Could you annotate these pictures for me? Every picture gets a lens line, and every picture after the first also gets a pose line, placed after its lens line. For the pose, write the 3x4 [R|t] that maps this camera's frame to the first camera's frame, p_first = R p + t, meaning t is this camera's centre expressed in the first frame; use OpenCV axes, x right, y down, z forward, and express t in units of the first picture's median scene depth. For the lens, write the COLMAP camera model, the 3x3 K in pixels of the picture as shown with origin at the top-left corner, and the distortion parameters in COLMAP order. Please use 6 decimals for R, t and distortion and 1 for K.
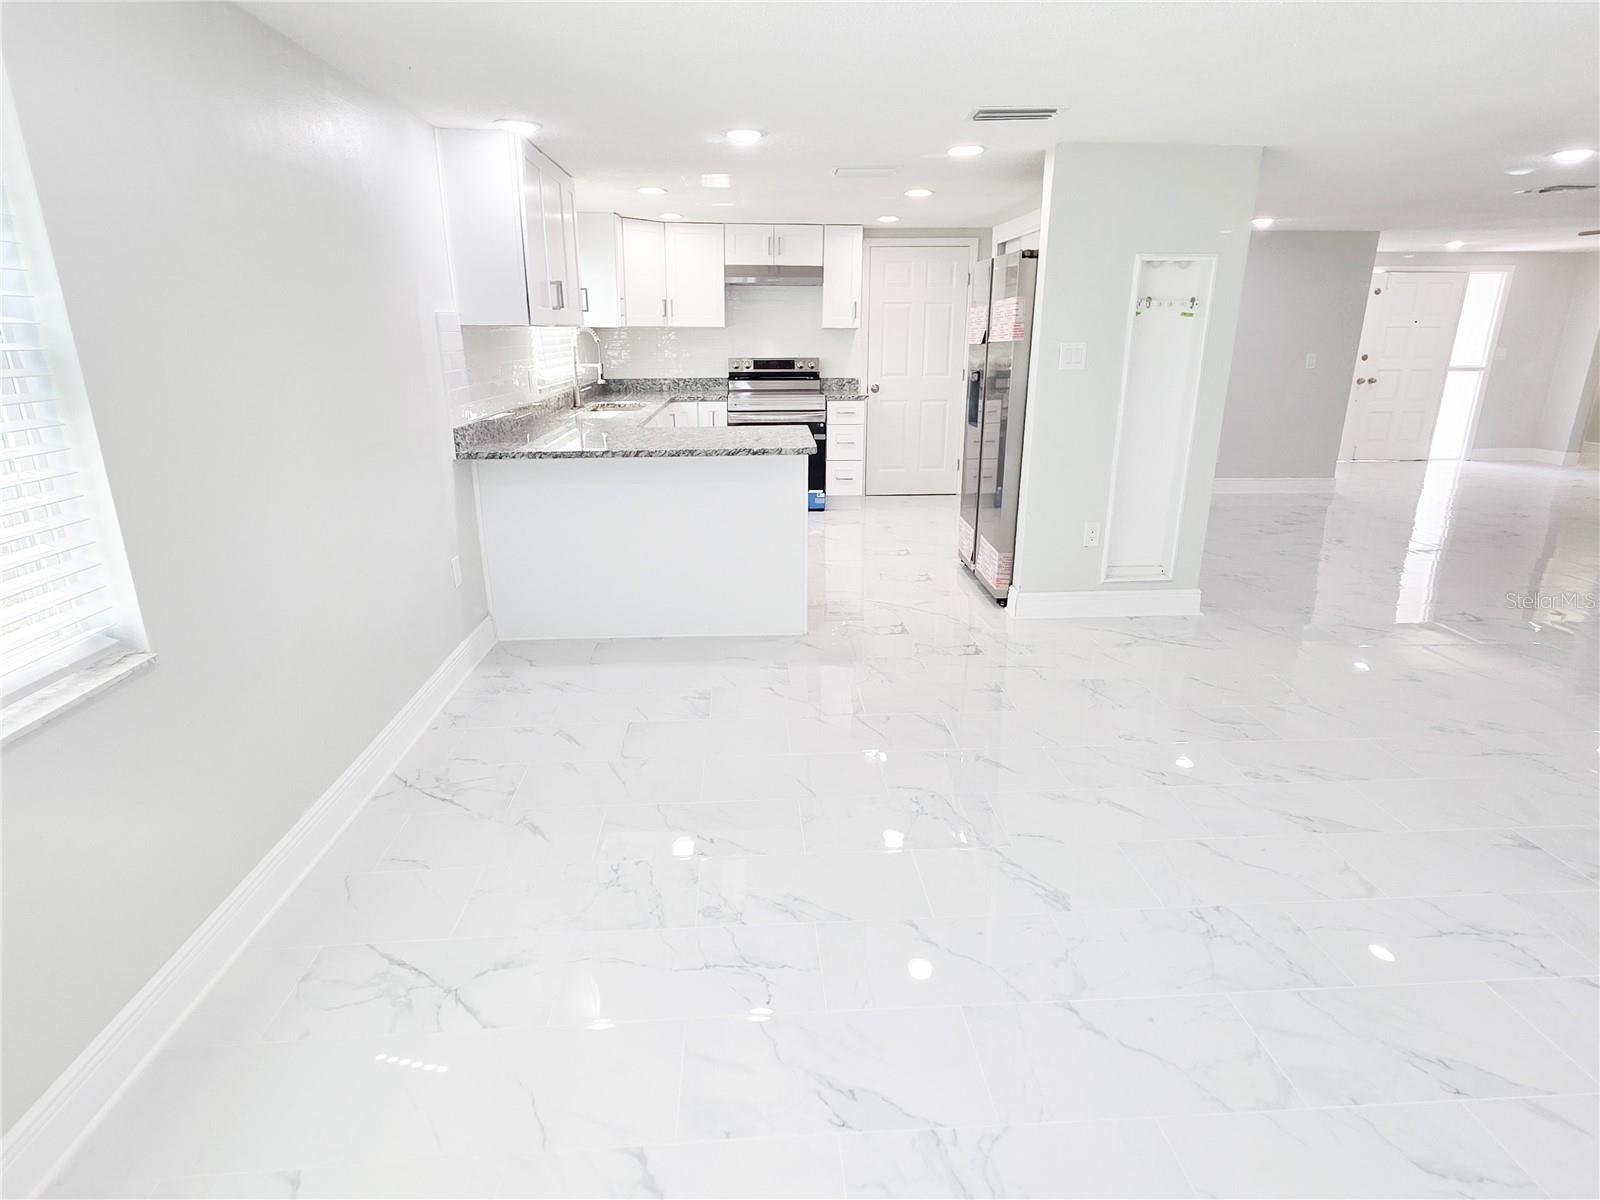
lens RADIAL K [[853.1, 0, 800.0], [0, 853.1, 600.0], [0, 0, 1]] dist [0.005839, 0.000170]
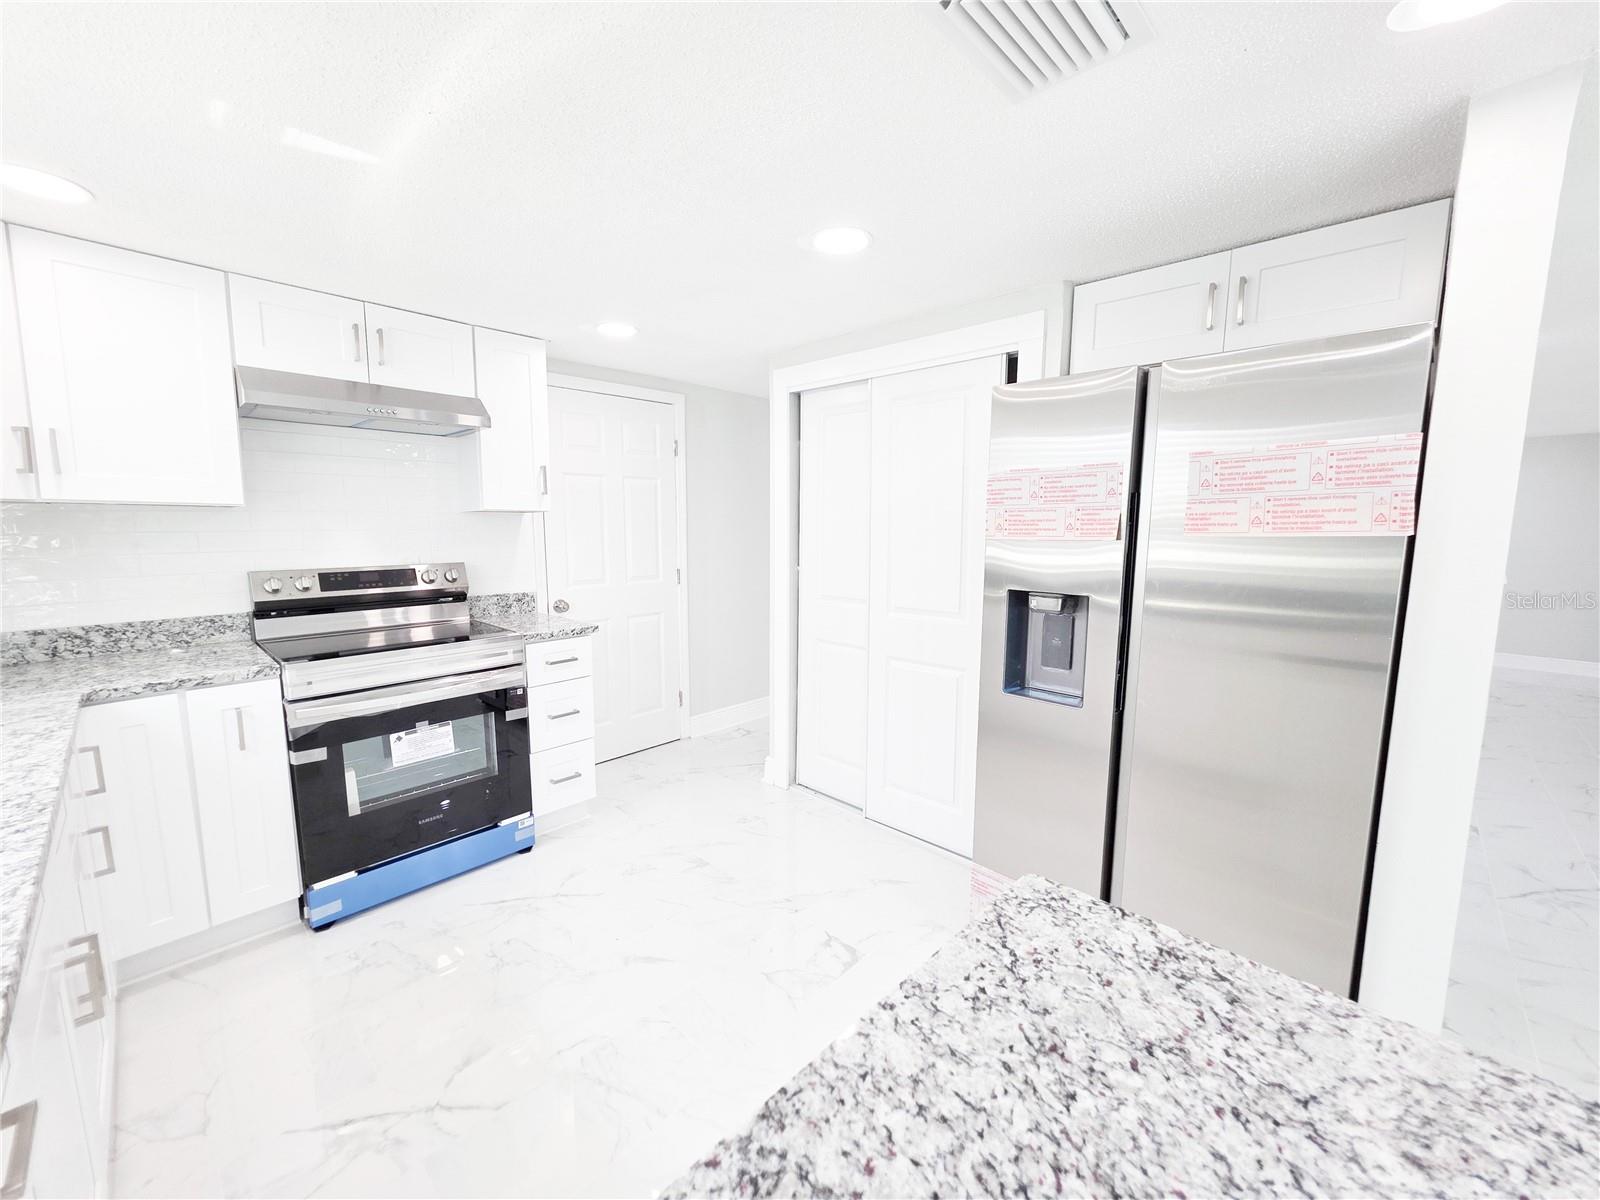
lens RADIAL K [[636.8, 0, 796.3], [0, 636.8, 602.9], [0, 0, 1]] dist [0.002091, -0.000061]
pose [[0.729957, -0.084123, 0.678296, -0.109606], [0.202102, 0.974586, -0.096626, -0.188499], [-0.652930, 0.207618, 0.728407, 0.608453]]
